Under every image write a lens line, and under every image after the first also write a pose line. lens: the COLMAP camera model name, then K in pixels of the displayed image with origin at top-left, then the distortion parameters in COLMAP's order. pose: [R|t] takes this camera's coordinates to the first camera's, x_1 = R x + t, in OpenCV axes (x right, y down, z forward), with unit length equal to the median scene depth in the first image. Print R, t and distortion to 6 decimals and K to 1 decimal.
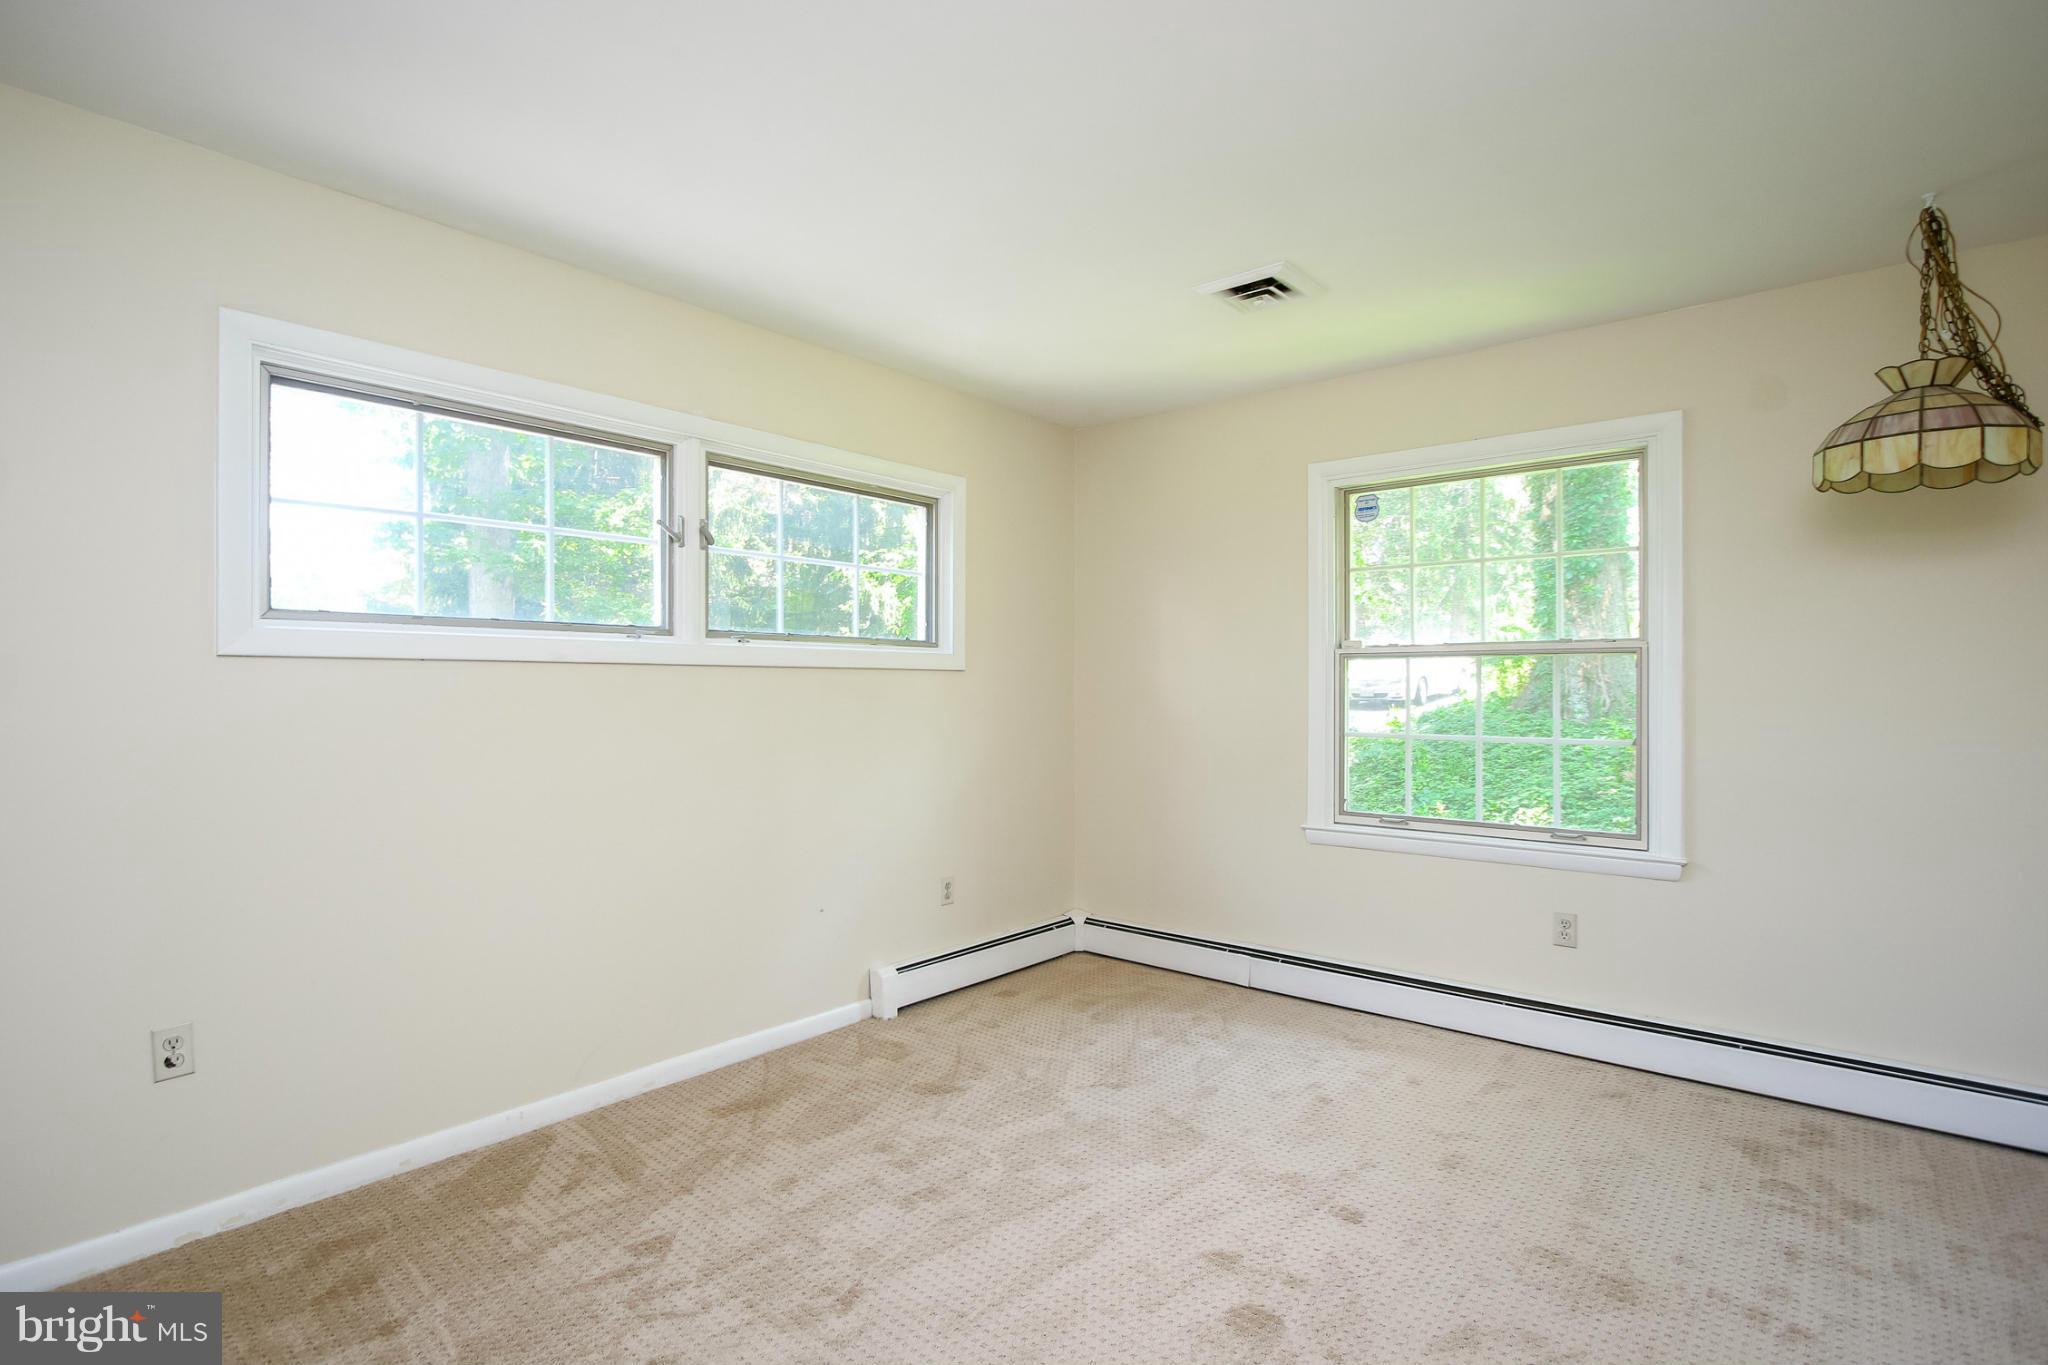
lens RADIAL K [[943.2, 0, 1024.0], [0, 943.2, 682.5], [0, 0, 1]] dist [-0.003869, -0.000276]
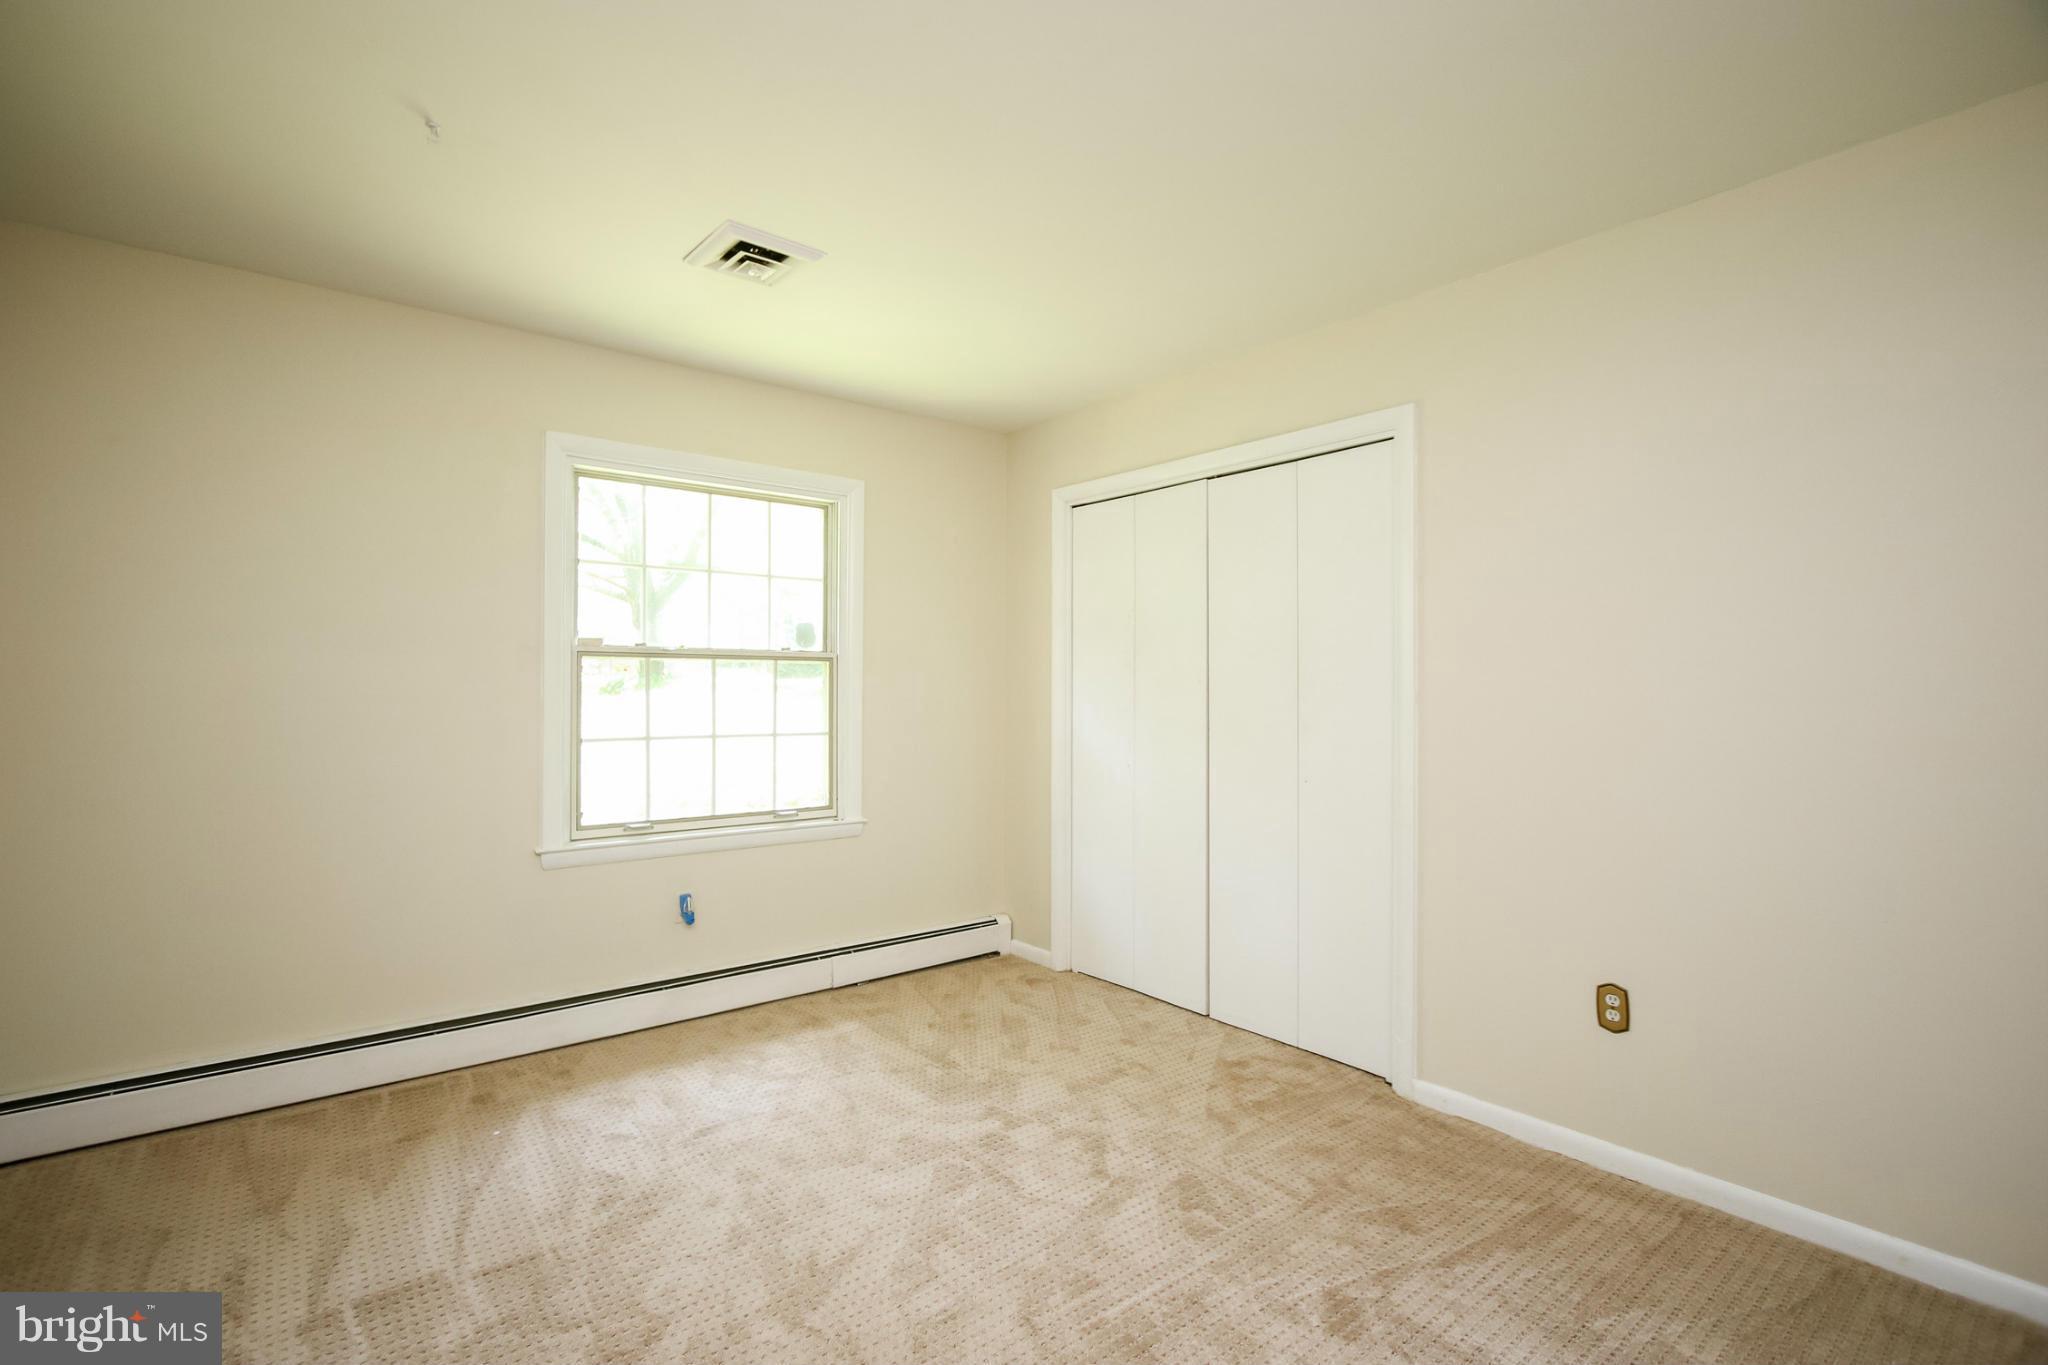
lens RADIAL K [[943.2, 0, 1024.0], [0, 943.2, 682.5], [0, 0, 1]] dist [-0.003869, -0.000276]
pose [[0.239834, 0.010277, 0.970760, -0.532352], [-0.002100, 0.999947, -0.010067, 0.006545], [-0.970812, 0.000375, 0.239843, 0.439412]]
